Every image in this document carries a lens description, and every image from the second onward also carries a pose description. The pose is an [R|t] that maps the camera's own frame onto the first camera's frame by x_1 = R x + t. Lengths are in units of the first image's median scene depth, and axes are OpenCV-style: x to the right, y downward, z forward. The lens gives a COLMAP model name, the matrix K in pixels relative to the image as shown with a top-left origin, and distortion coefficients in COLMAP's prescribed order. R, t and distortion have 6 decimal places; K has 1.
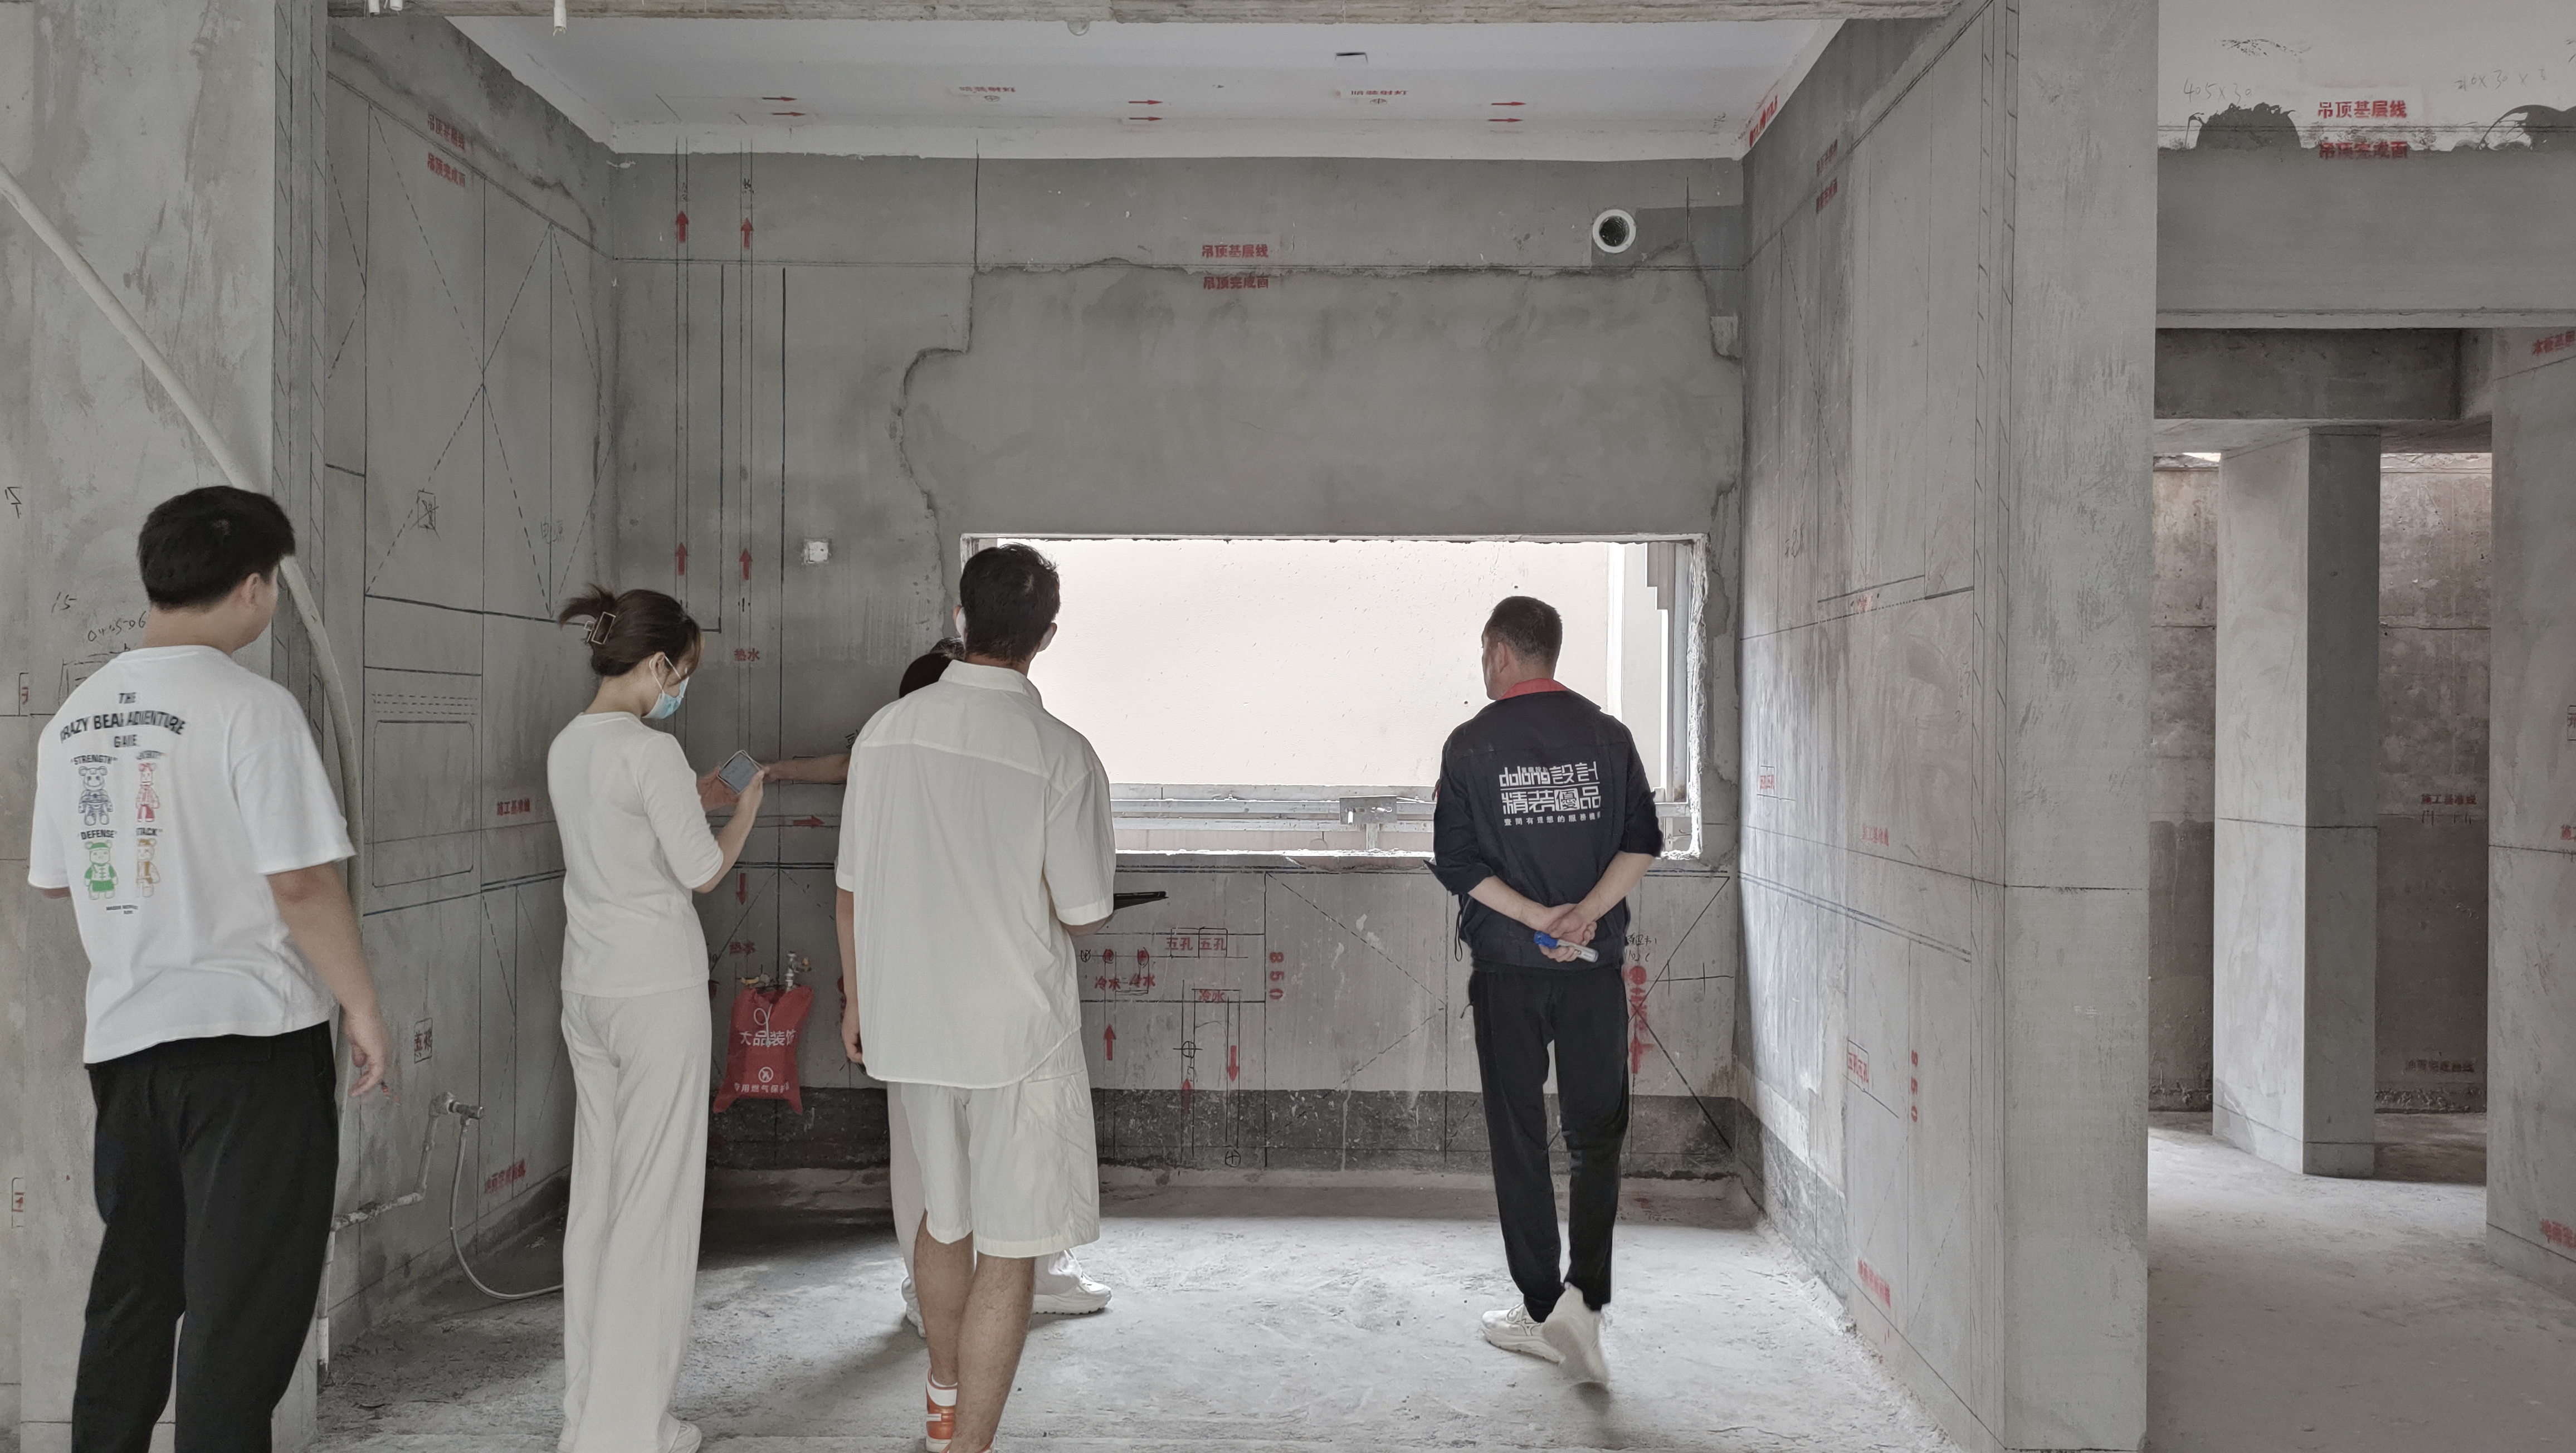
lens RADIAL K [[1908.0, 0, 1285.4], [0, 1908.0, 716.8], [0, 0, 1]] dist [0.025429, -0.009037]
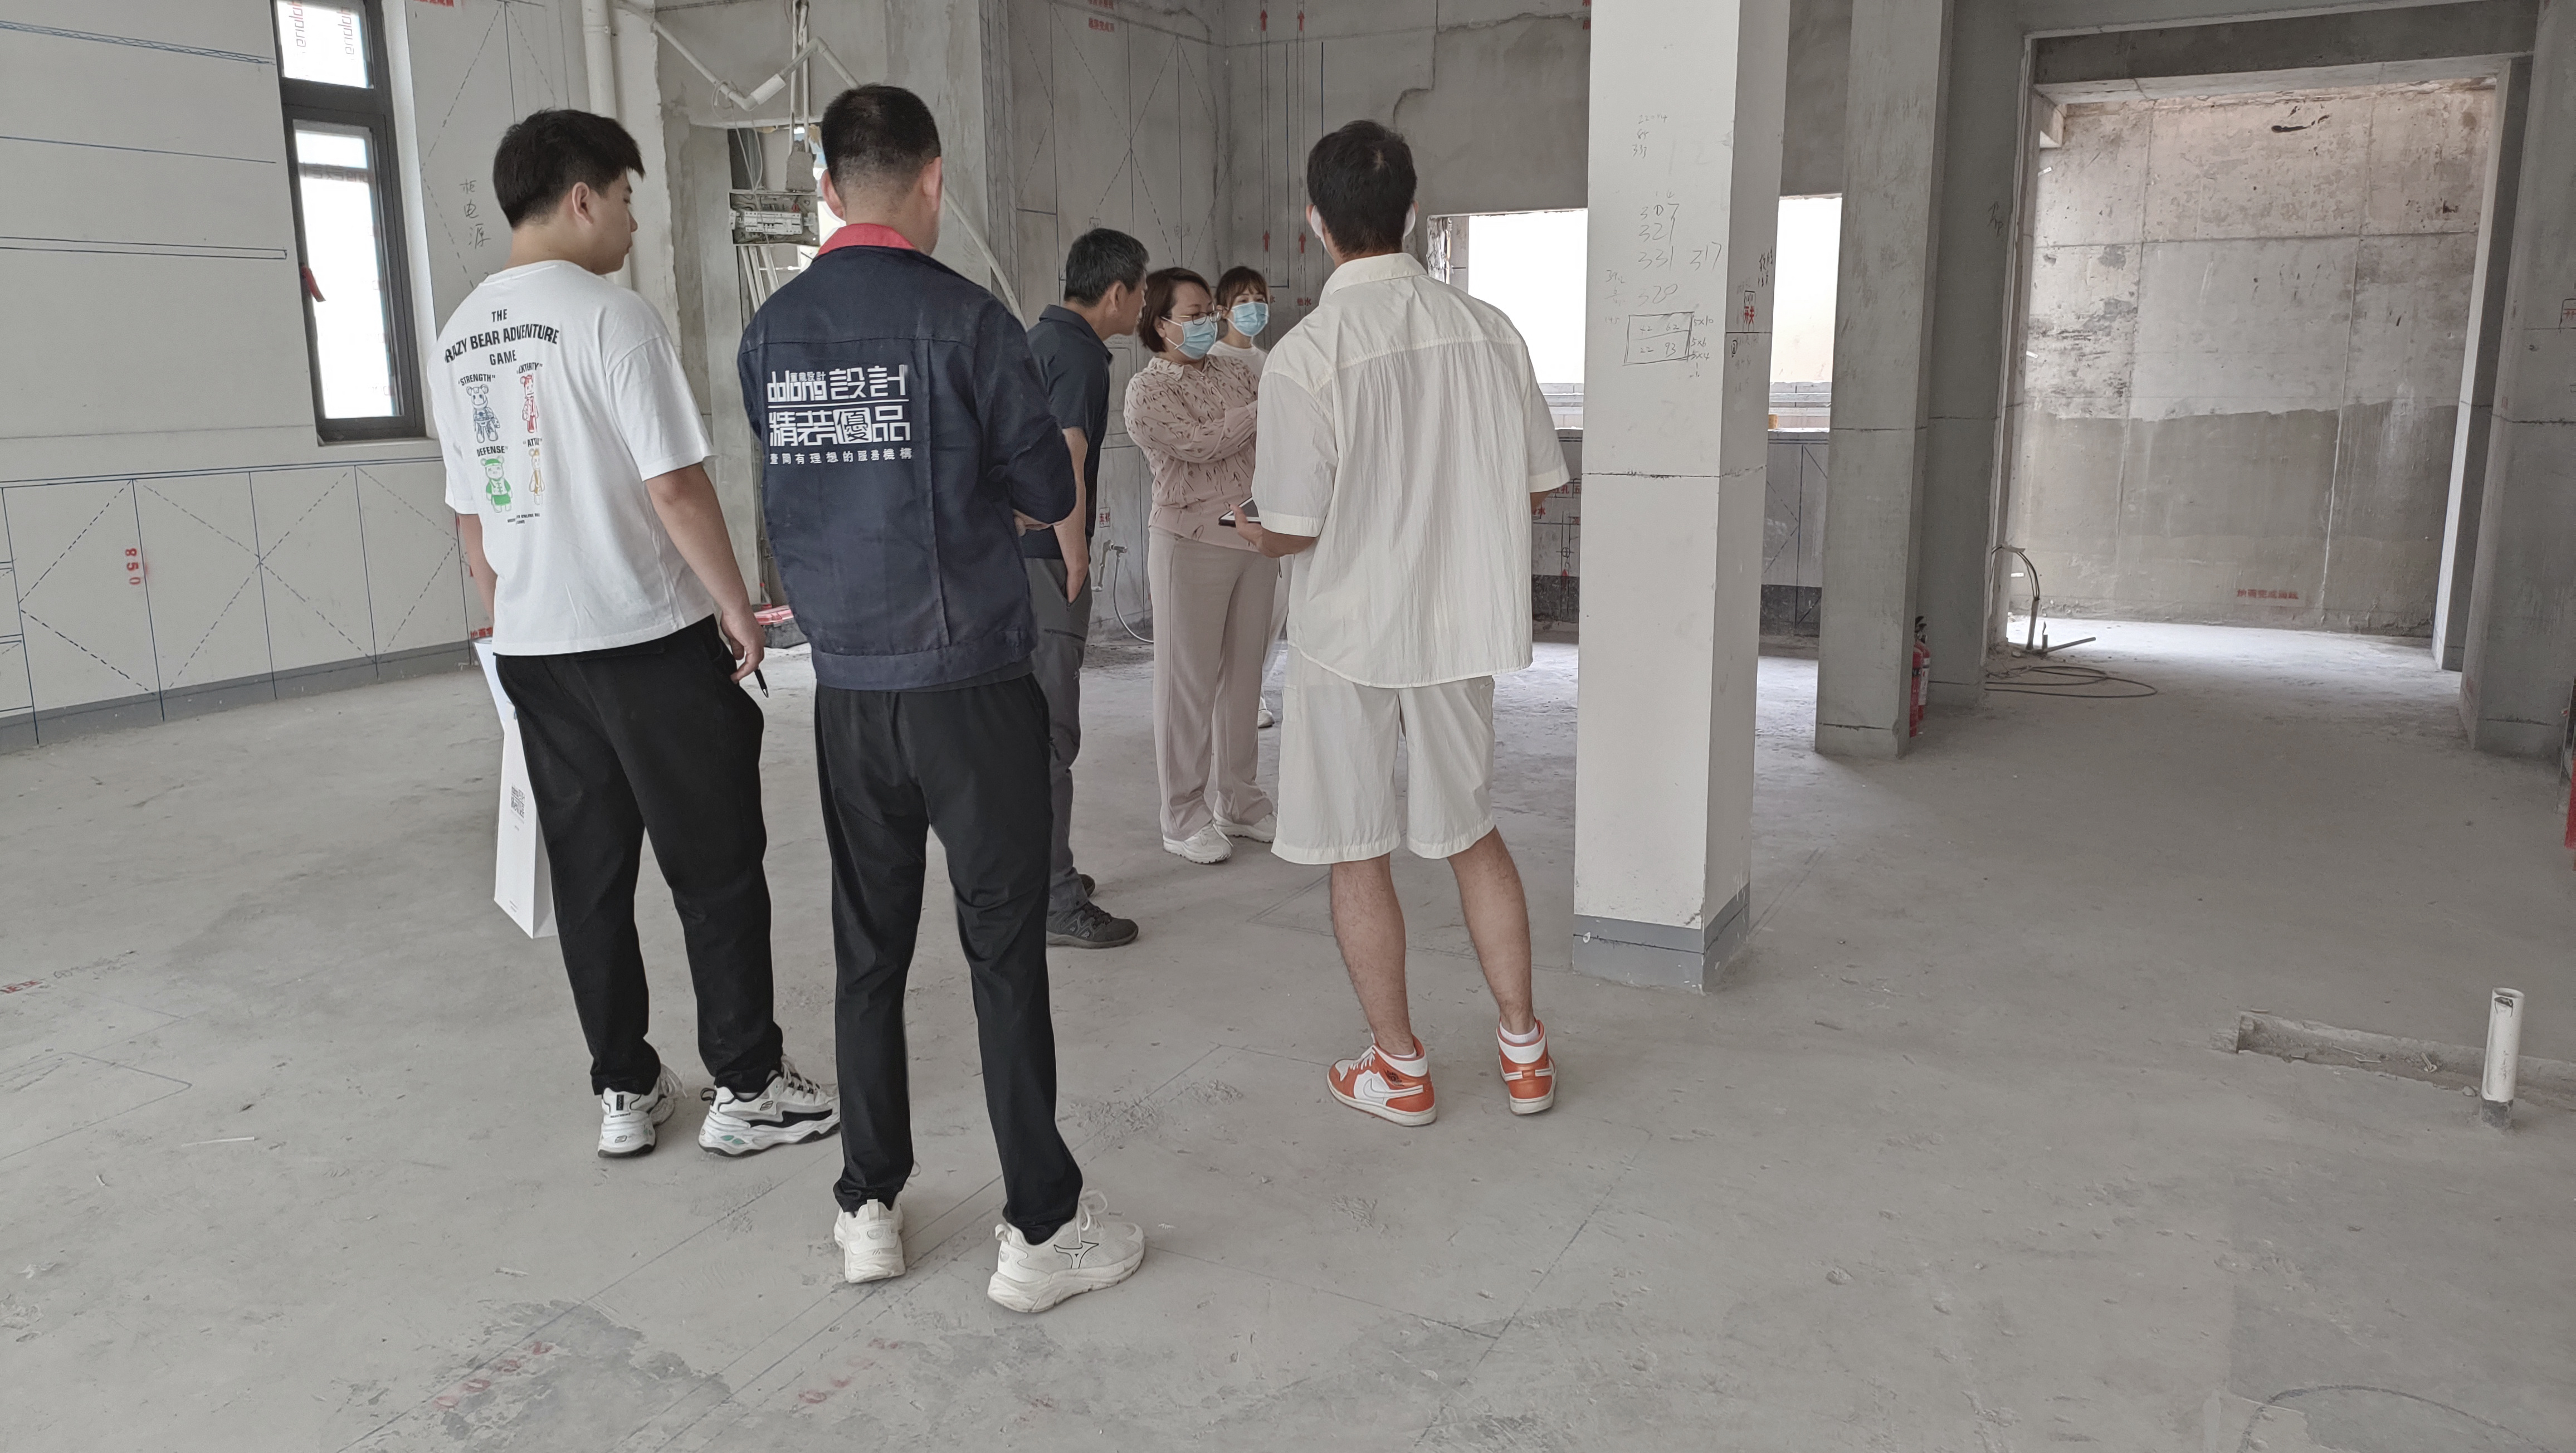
lens RADIAL K [[1908.0, 0, 1292.3], [0, 1908.0, 728.6], [0, 0, 1]] dist [0.025429, -0.009037]
pose [[0.889100, 0.068018, -0.452630, 0.463045], [0.025973, 0.979806, 0.198256, 0.000507], [0.456975, -0.188026, 0.869379, -0.466184]]
